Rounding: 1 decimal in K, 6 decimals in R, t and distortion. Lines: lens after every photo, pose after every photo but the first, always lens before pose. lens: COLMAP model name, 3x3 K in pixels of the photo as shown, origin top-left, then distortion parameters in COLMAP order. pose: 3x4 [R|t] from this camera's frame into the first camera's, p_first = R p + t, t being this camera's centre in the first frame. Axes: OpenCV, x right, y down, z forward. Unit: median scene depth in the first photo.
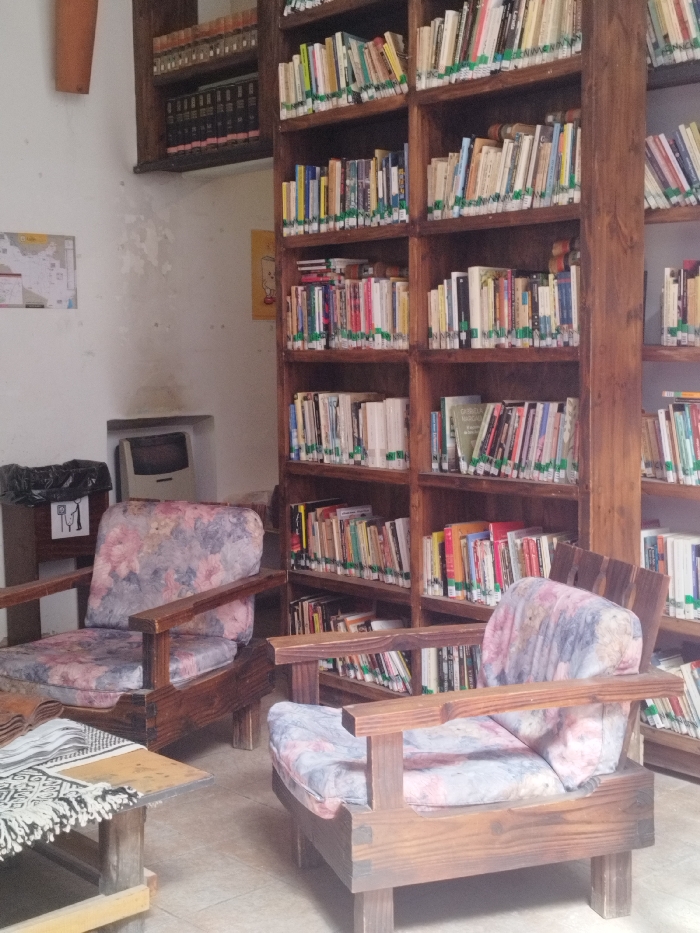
lens RADIAL K [[1317.6, 0, 350.0], [0, 1317.6, 466.5], [0, 0, 1]] dist [0.030176, -0.118776]
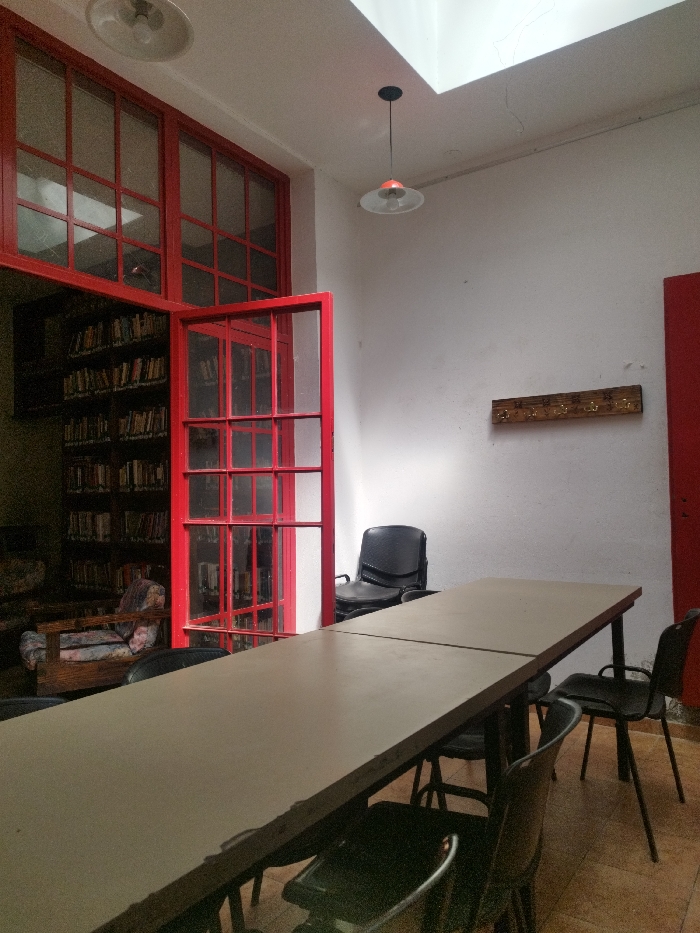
lens RADIAL K [[650.9, 0, 350.0], [0, 650.9, 466.5], [0, 0, 1]] dist [0.008545, 0.001173]
pose [[0.972418, 0.006582, 0.233151, 0.203147], [0.026586, 0.989959, -0.138834, 0.046794], [-0.231723, 0.141204, 0.962479, -0.303672]]
